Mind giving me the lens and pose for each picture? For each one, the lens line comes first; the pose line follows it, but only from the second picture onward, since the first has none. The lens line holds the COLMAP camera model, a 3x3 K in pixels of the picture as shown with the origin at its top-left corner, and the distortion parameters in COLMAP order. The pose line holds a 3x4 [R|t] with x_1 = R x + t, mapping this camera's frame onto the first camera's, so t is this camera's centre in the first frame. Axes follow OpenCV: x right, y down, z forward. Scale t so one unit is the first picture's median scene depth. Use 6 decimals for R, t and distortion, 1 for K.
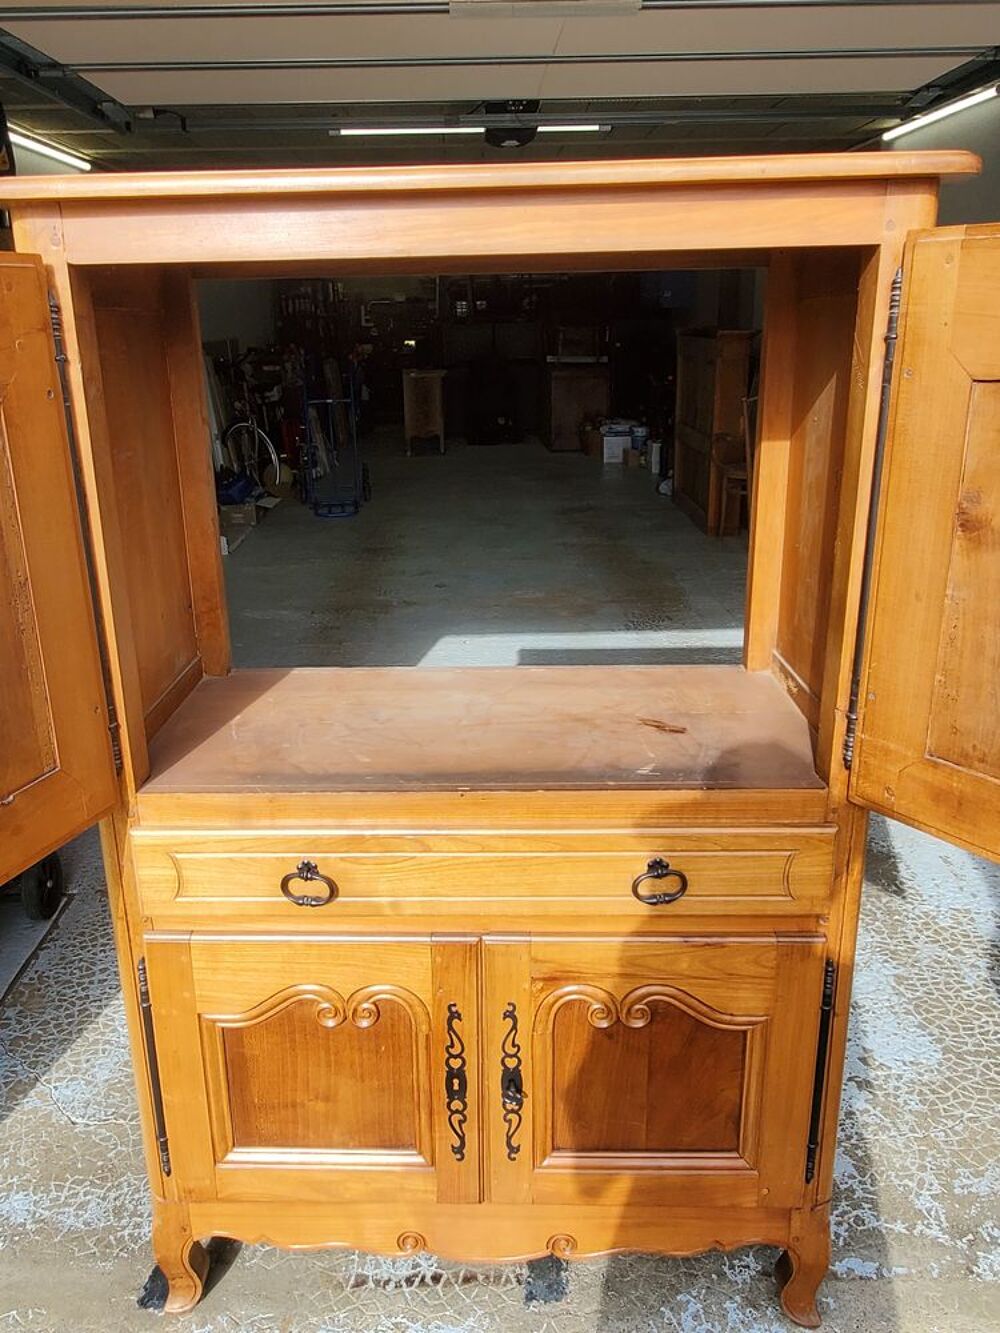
lens RADIAL K [[1049.1, 0, 500.0], [0, 1049.1, 666.5], [0, 0, 1]] dist [0.005491, 0.000249]
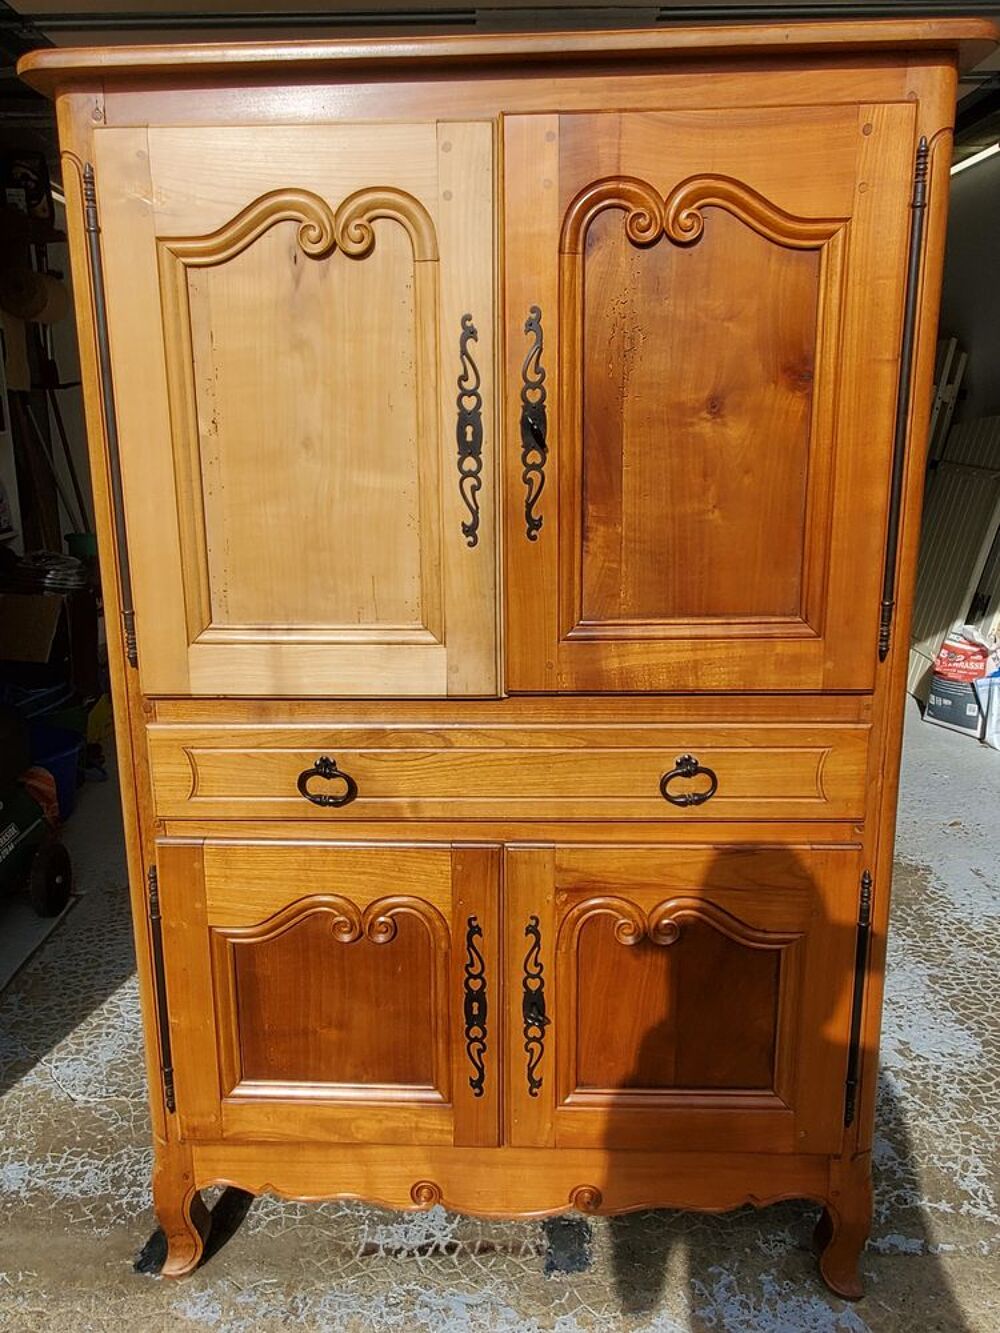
lens RADIAL K [[1049.1, 0, 500.0], [0, 1049.1, 666.5], [0, 0, 1]] dist [0.005491, 0.000249]
pose [[0.999886, 0.006169, -0.013755, -0.008078], [-0.007361, 0.996059, -0.088383, 0.166376], [0.013155, 0.088474, 0.995992, 0.021117]]
